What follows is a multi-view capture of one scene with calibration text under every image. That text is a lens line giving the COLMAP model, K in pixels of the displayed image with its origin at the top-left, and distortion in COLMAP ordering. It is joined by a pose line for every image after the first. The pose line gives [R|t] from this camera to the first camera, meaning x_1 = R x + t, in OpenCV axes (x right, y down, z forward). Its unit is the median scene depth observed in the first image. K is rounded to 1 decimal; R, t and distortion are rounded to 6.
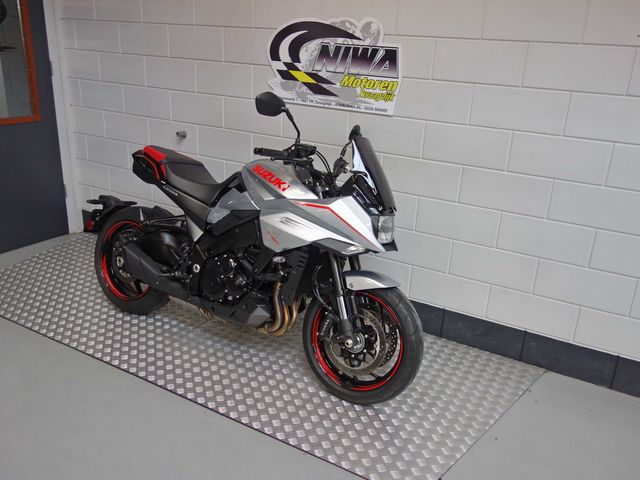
lens RADIAL K [[565.9, 0, 320.0], [0, 565.9, 240.0], [0, 0, 1]] dist [0.004023, 0.008797]
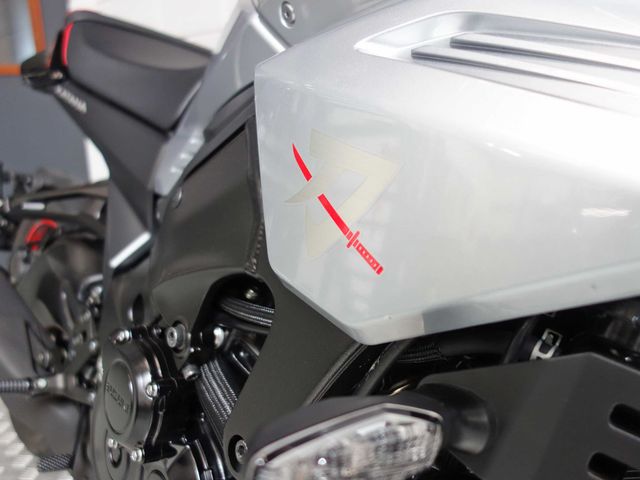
lens RADIAL K [[565.9, 0, 320.0], [0, 565.9, 240.0], [0, 0, 1]] dist [0.004023, 0.008797]
pose [[0.949130, 0.012001, -0.314655, -0.049198], [-0.042911, 0.994881, -0.091492, 0.010242], [0.311946, 0.100340, 0.944786, 0.871208]]
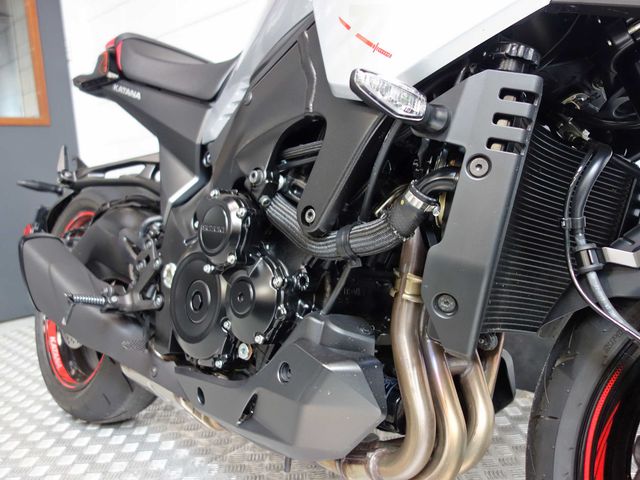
lens RADIAL K [[565.9, 0, 320.0], [0, 565.9, 240.0], [0, 0, 1]] dist [0.004023, 0.008797]
pose [[0.964339, -0.081280, -0.251880, -0.048602], [0.024856, 0.975284, -0.219554, 0.118439], [0.263500, 0.205464, 0.942524, 0.779153]]
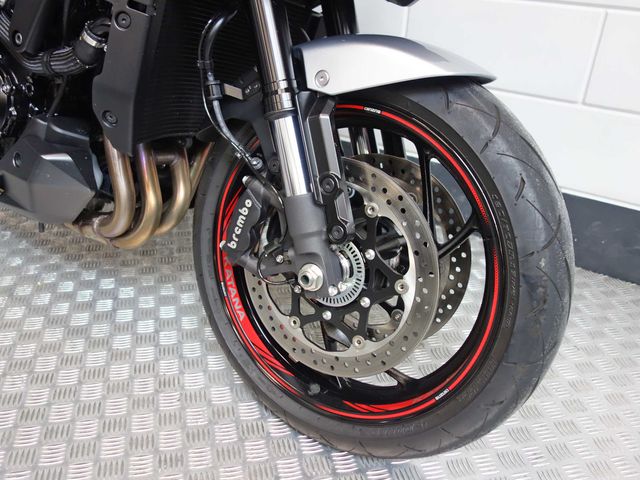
lens RADIAL K [[565.9, 0, 320.0], [0, 565.9, 240.0], [0, 0, 1]] dist [0.004023, 0.008797]
pose [[0.999383, 0.012764, -0.032732, 0.062996], [-0.007648, 0.988362, 0.151930, 0.114627], [0.034291, -0.151586, 0.987849, 0.688897]]
